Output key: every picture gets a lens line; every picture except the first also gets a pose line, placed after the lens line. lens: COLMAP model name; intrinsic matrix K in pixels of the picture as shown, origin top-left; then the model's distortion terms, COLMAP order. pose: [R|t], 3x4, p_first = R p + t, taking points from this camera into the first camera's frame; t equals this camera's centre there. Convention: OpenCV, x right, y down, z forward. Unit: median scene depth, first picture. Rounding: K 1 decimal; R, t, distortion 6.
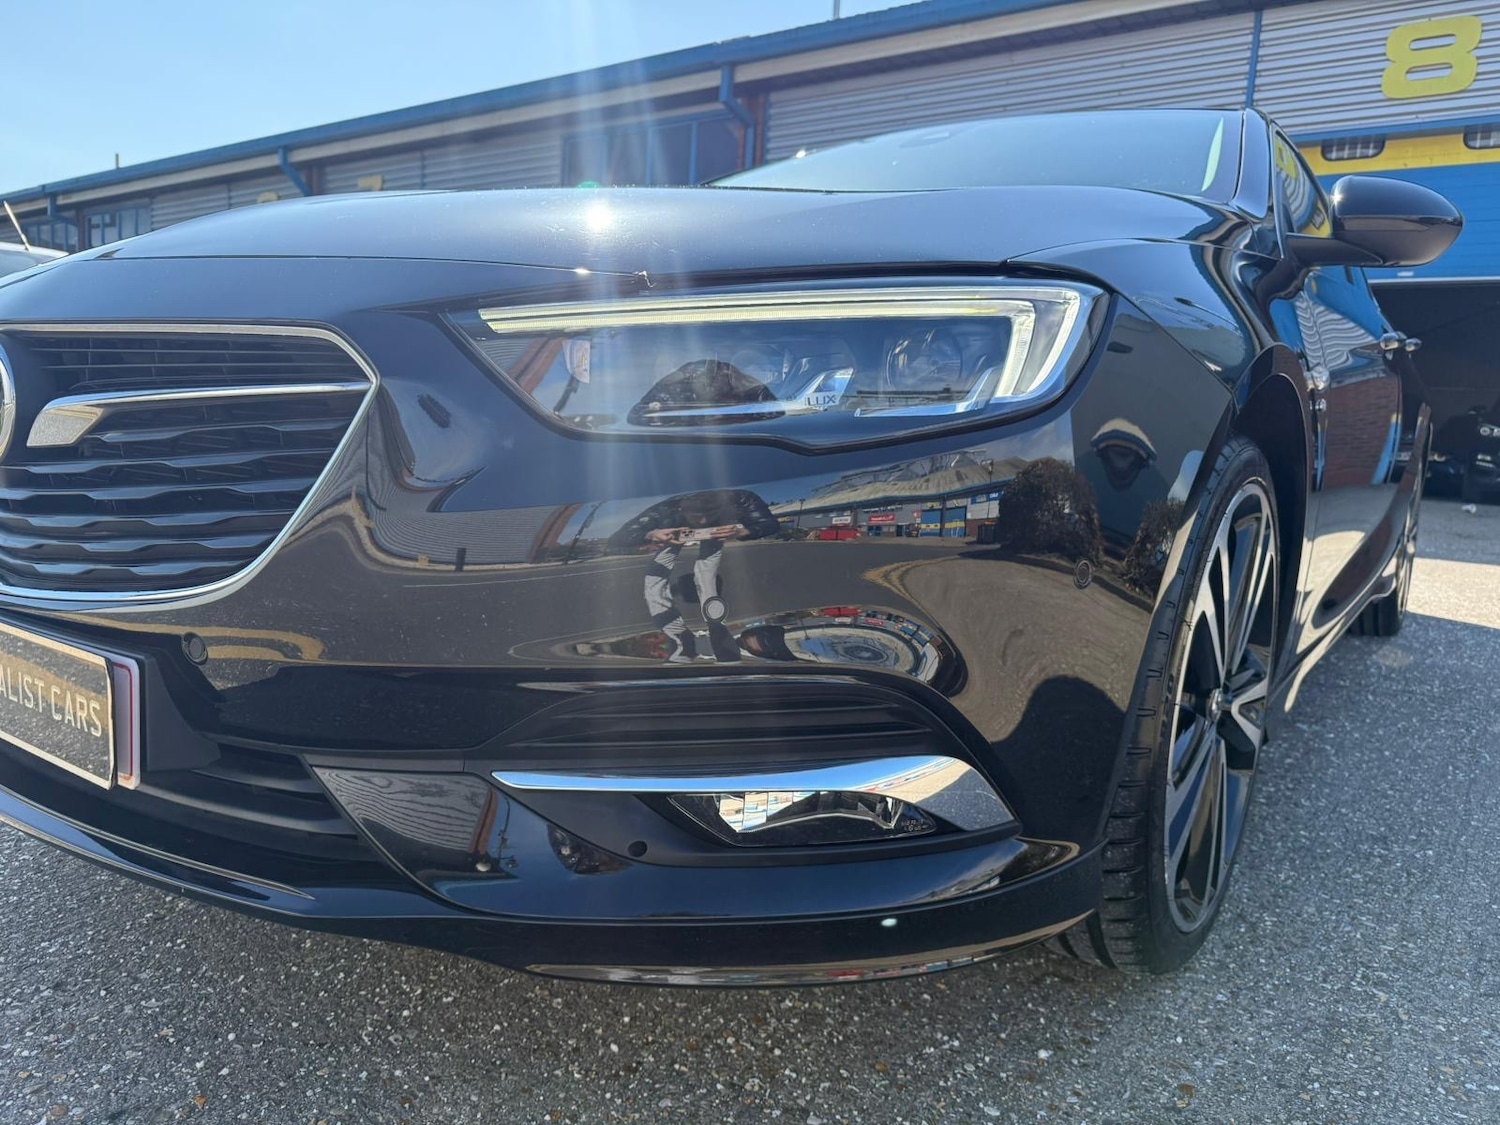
lens RADIAL K [[2060.0, 0, 750.0], [0, 2060.0, 562.5], [0, 0, 1]] dist [0.151423, -0.320743]
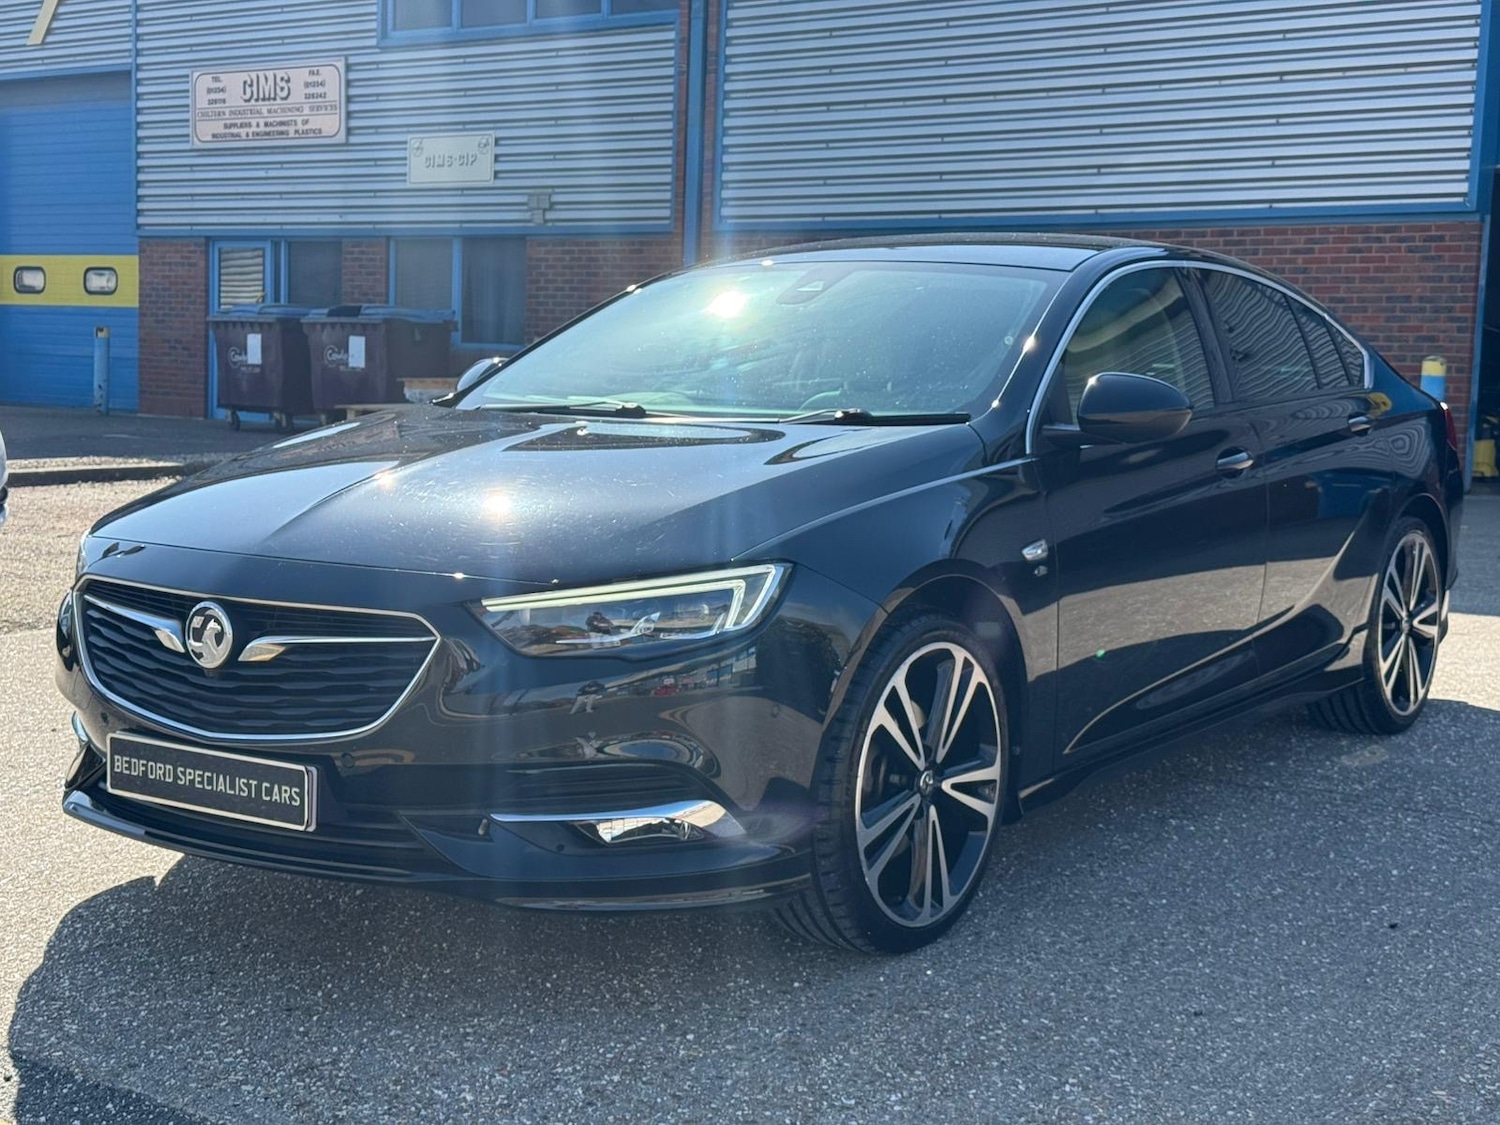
lens RADIAL K [[2060.0, 0, 750.0], [0, 2060.0, 562.5], [0, 0, 1]] dist [0.151423, -0.320743]
pose [[0.998603, -0.028752, 0.044330, 0.051934], [0.031292, 0.997844, -0.057699, -0.023593], [-0.042575, 0.059005, 0.997349, -1.079448]]
